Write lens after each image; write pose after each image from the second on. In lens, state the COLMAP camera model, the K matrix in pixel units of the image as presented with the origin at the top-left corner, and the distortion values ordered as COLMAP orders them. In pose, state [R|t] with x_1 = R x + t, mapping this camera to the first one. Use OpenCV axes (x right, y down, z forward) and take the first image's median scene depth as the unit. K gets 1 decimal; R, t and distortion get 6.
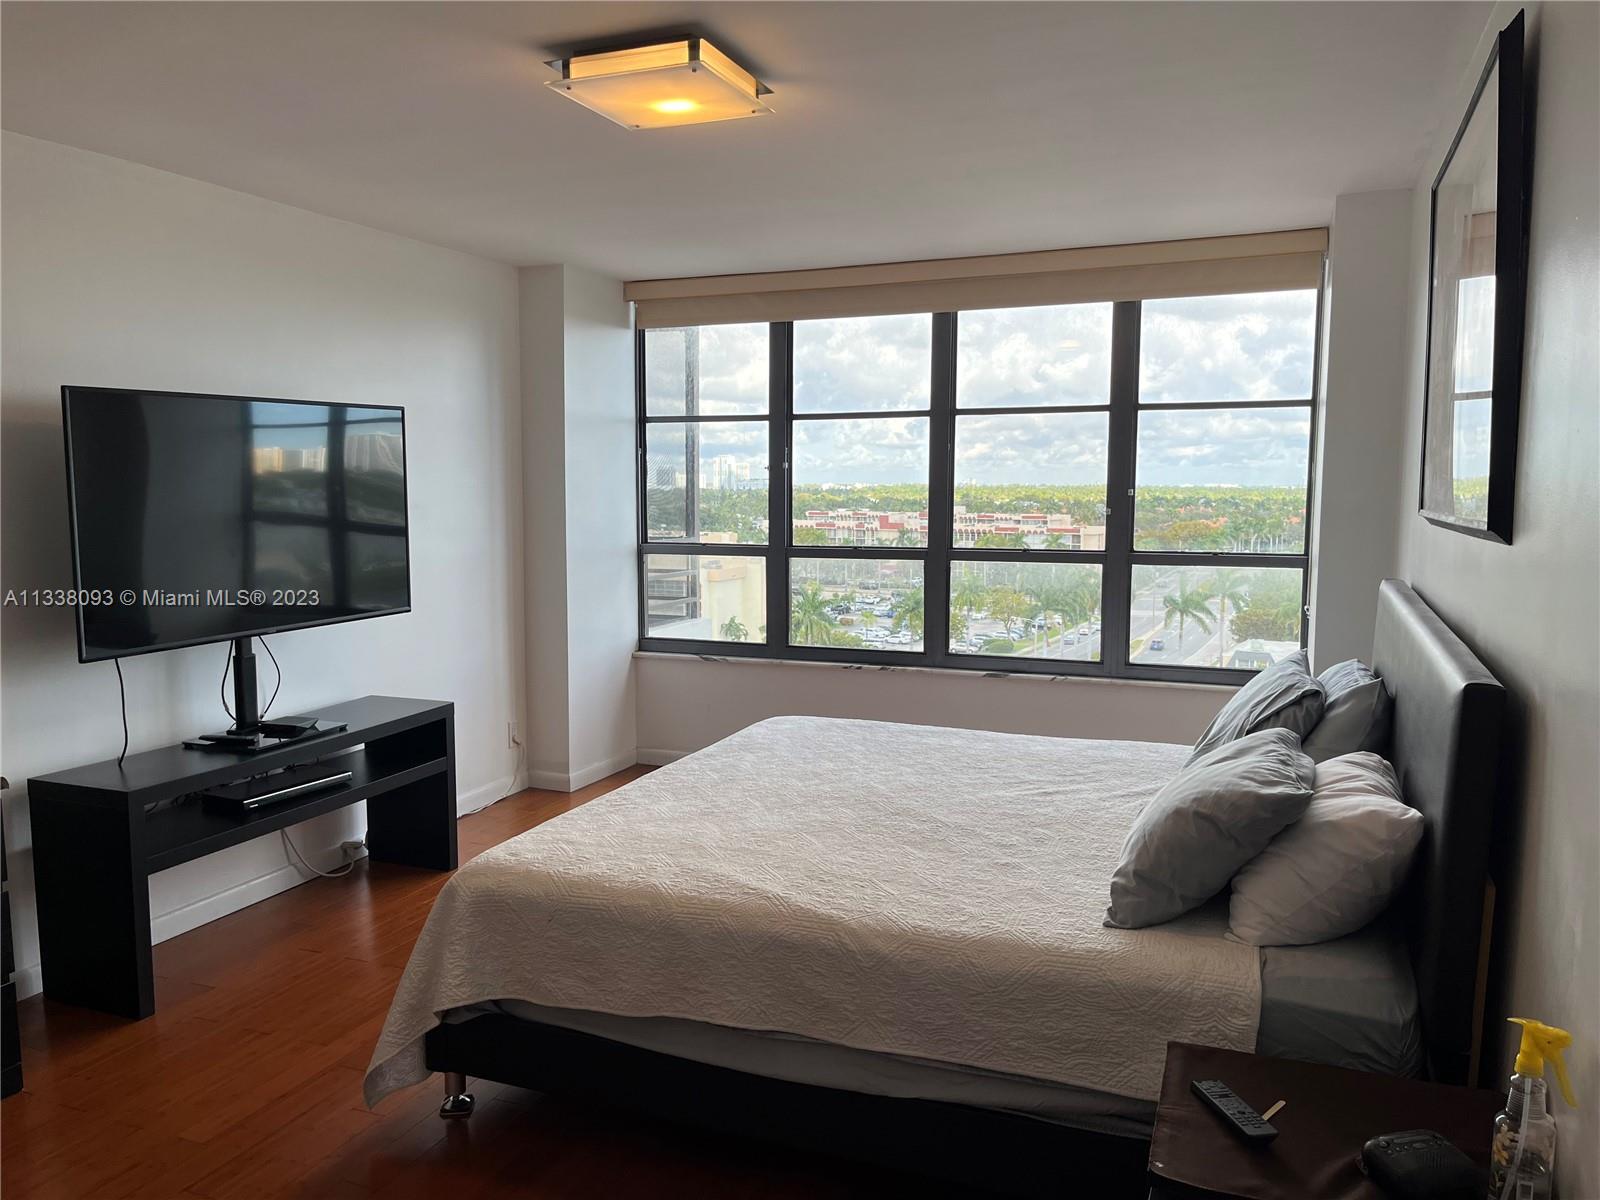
lens RADIAL K [[1204.3, 0, 794.8], [0, 1204.3, 607.2], [0, 0, 1]] dist [0.008678, -0.000042]
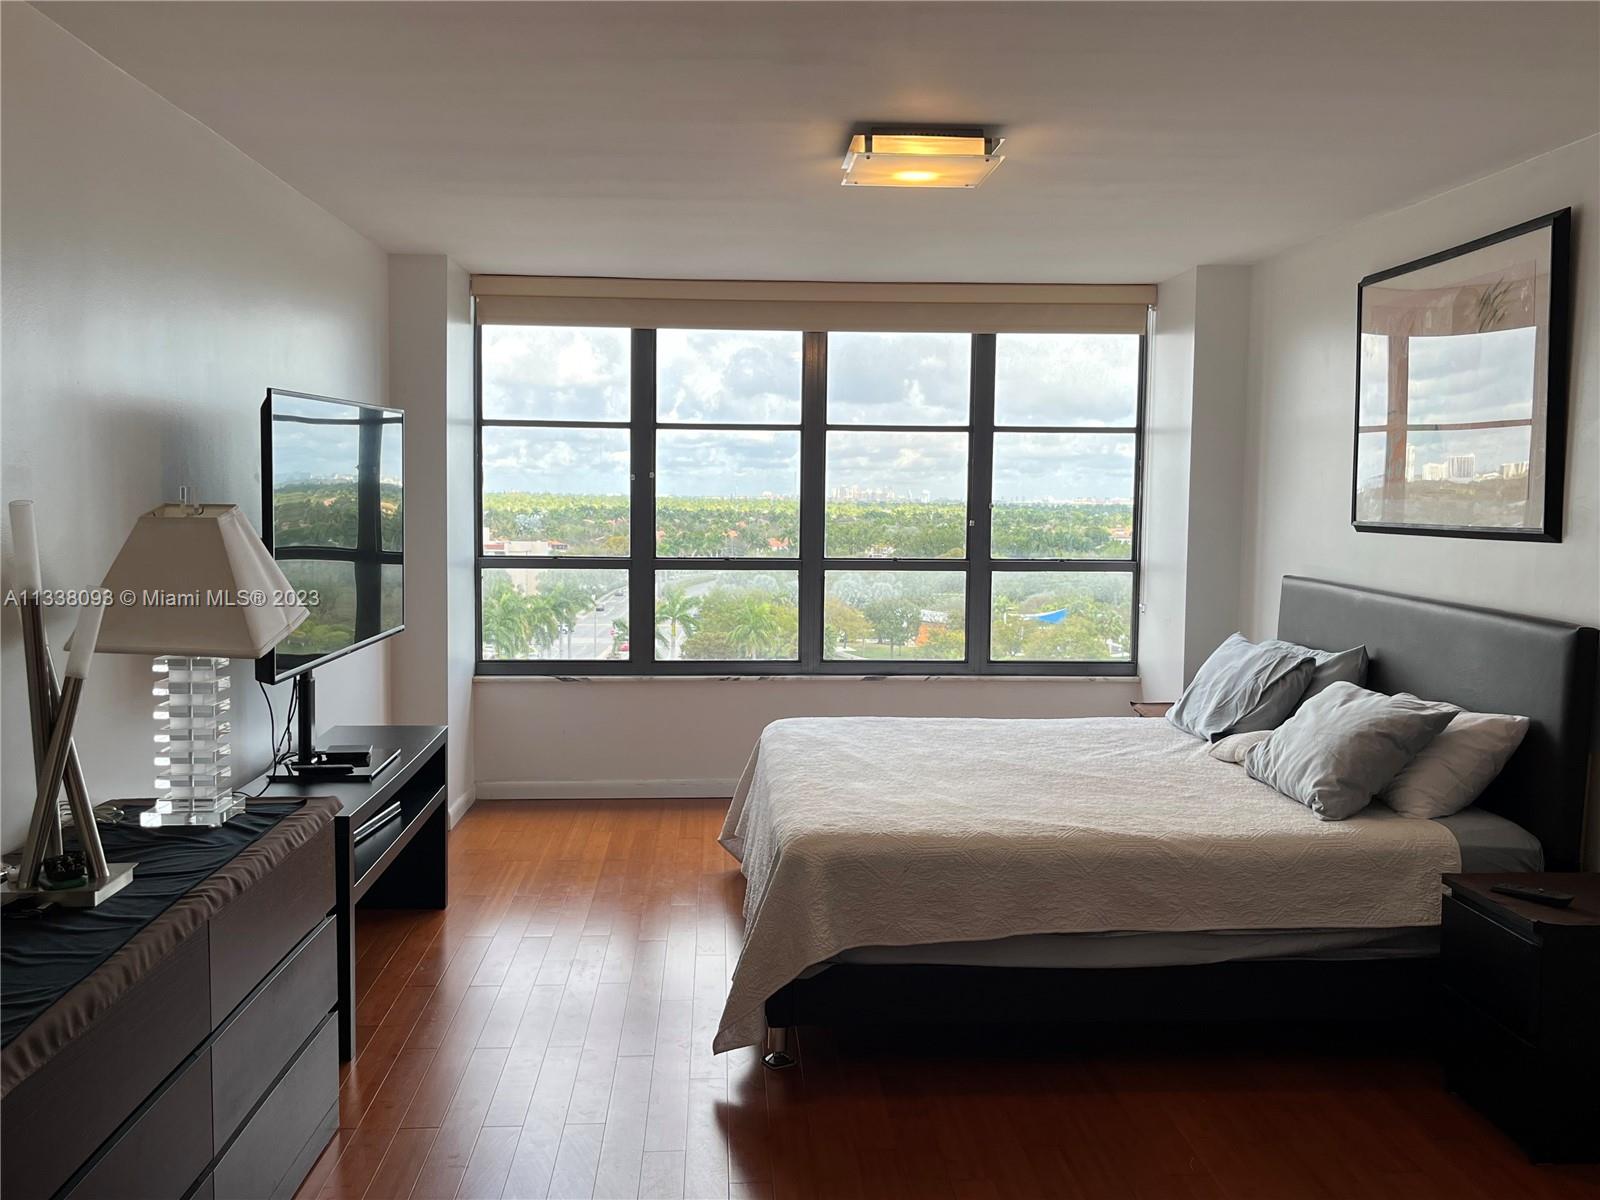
lens RADIAL K [[1437.3, 0, 804.3], [0, 1437.3, 597.9], [0, 0, 1]] dist [0.020220, -0.011274]
pose [[0.902161, -0.021499, 0.430863, -0.417533], [0.033497, 0.999233, -0.020280, 0.009473], [-0.430097, 0.032729, 0.902189, -0.104556]]
